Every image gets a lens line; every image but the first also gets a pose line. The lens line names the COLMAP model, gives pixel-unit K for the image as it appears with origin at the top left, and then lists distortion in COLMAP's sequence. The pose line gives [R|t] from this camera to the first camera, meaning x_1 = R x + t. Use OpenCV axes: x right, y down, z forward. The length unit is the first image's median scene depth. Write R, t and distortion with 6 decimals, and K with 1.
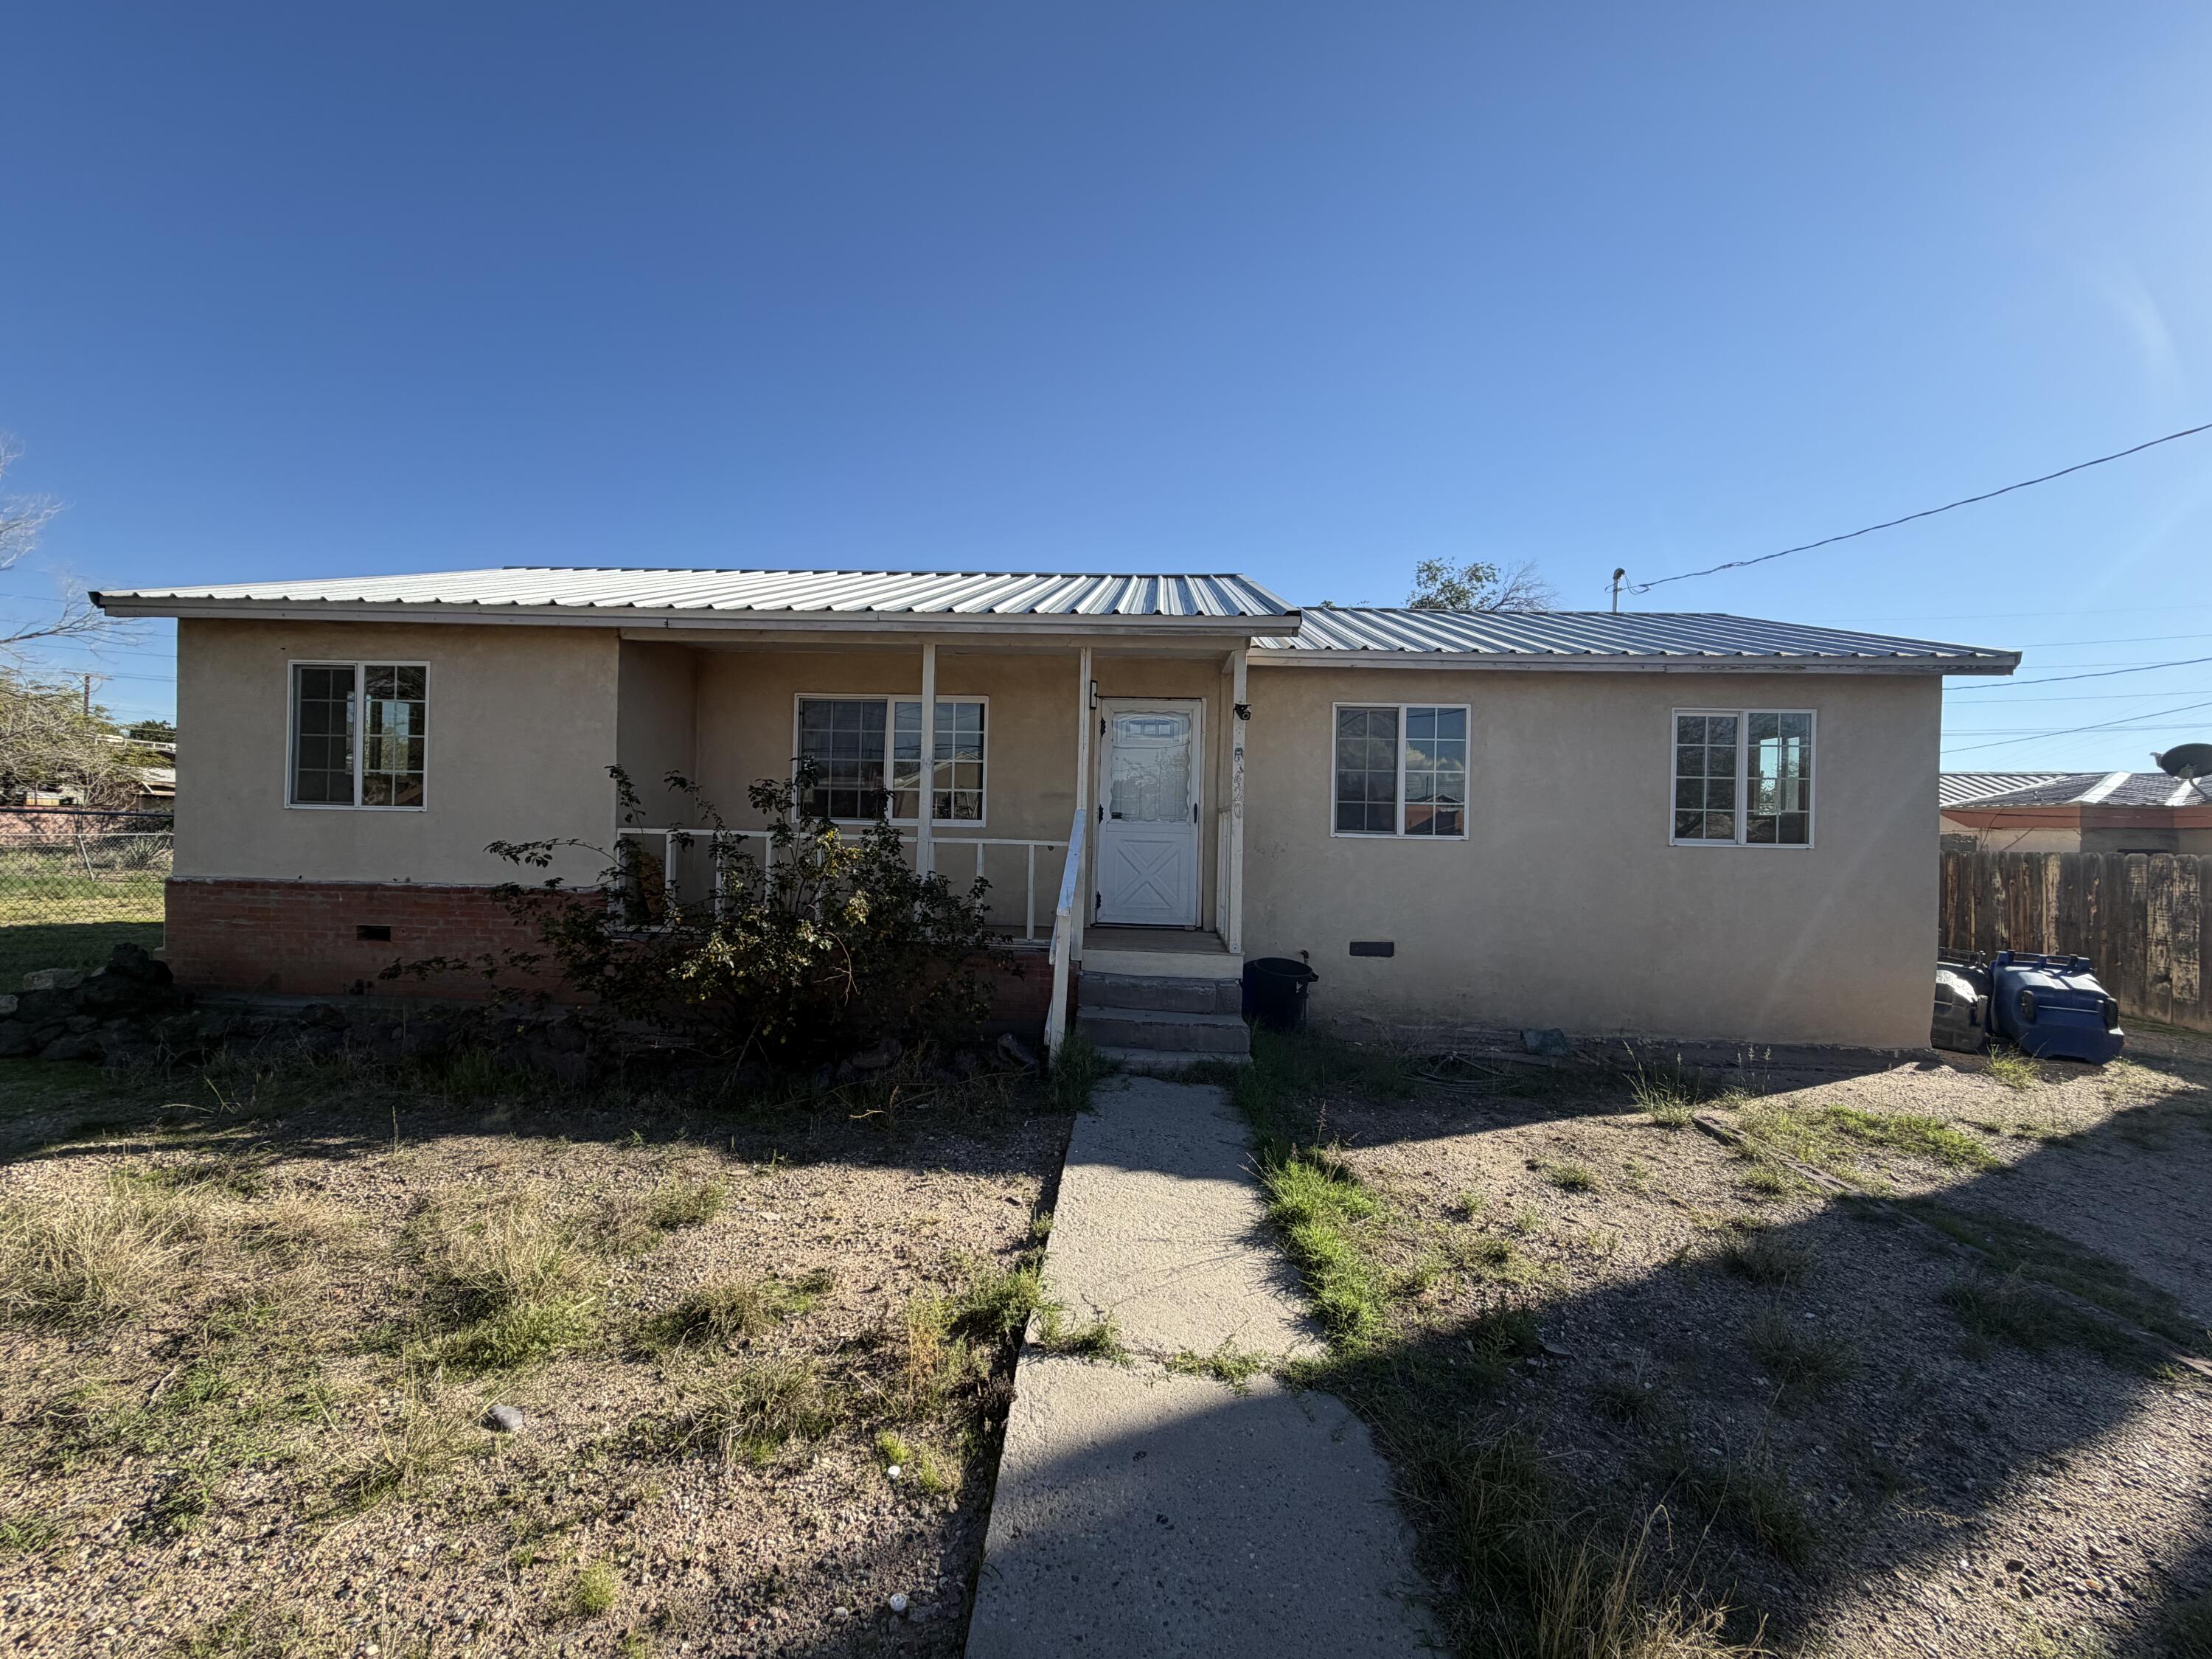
lens RADIAL K [[874.7, 0, 1106.0], [0, 874.7, 829.5], [0, 0, 1]] dist [-0.007735, 0.000010]
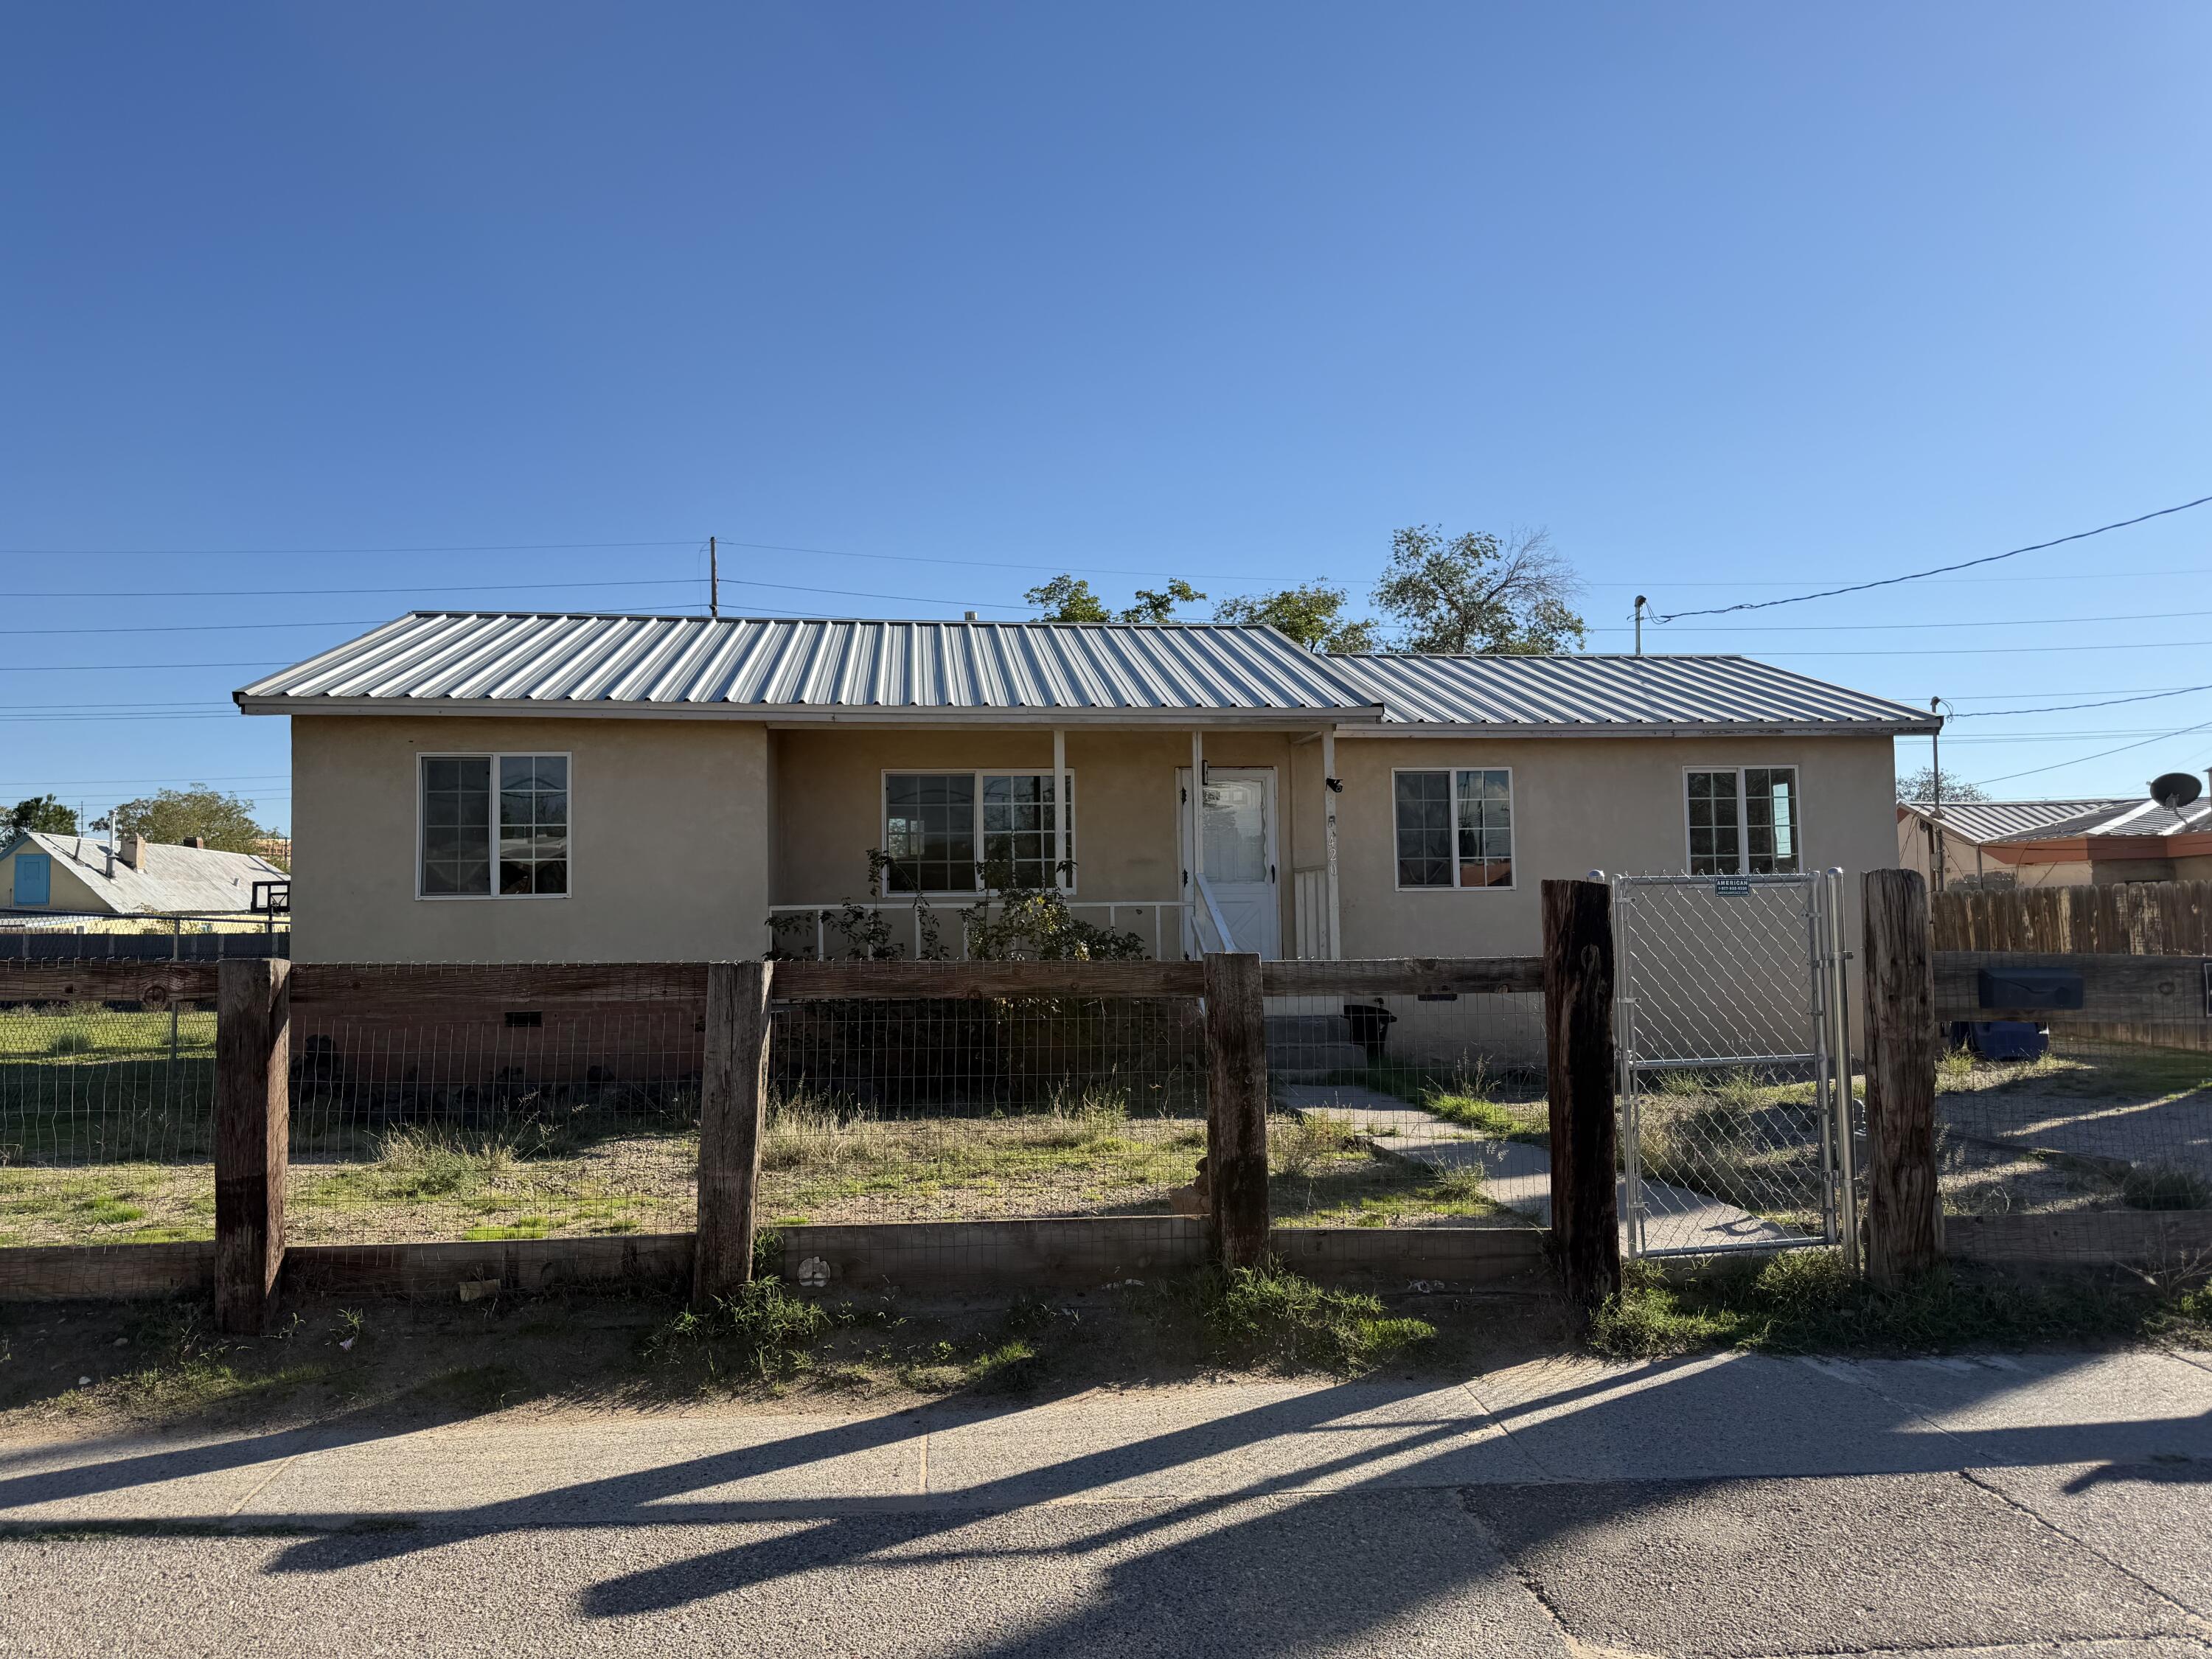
lens RADIAL K [[1570.4, 0, 1106.0], [0, 1570.4, 829.5], [0, 0, 1]] dist [0.117236, -0.253031]
pose [[0.983071, -0.029643, 0.180814, -0.453719], [0.039667, 0.997855, -0.052073, 0.019775], [-0.178882, 0.058364, 0.982138, -0.872513]]
